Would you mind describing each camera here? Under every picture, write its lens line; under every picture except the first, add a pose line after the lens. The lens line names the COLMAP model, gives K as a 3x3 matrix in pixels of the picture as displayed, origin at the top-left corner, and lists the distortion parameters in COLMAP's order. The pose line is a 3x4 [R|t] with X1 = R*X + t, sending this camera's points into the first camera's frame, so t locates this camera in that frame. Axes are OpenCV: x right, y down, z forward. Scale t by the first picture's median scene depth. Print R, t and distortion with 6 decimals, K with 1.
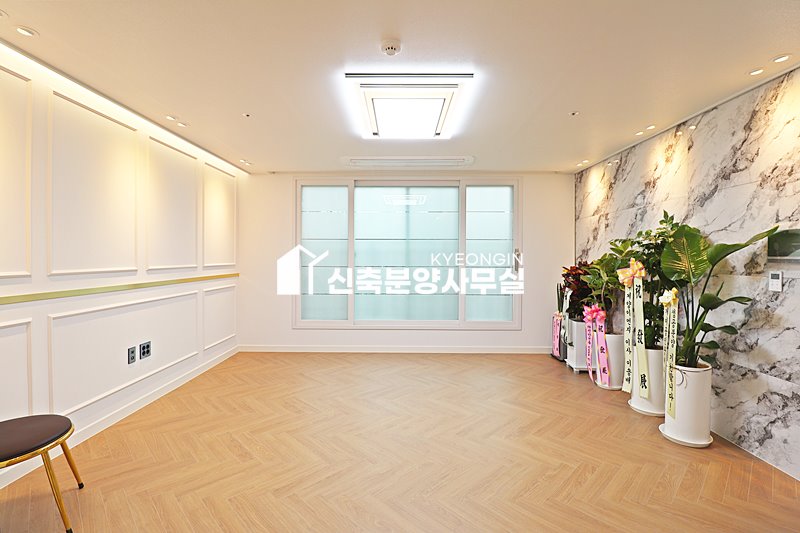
lens RADIAL K [[367.8, 0, 396.9], [0, 367.8, 260.1], [0, 0, 1]] dist [-0.000386, -0.013214]
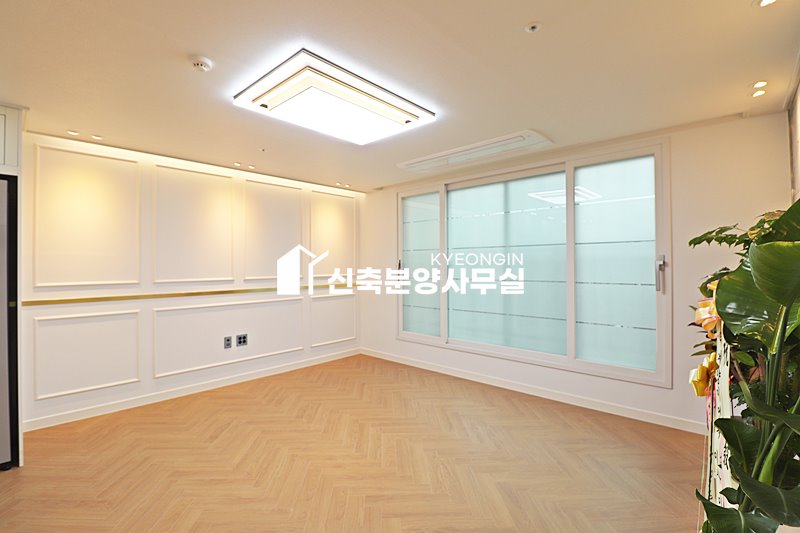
lens RADIAL K [[367.8, 0, 396.9], [0, 367.8, 260.1], [0, 0, 1]] dist [-0.000386, -0.013214]
pose [[0.742228, -0.015839, -0.669960, 0.508158], [0.001951, 0.999767, -0.021475, -0.012908], [0.670144, 0.014633, 0.742087, 0.304255]]
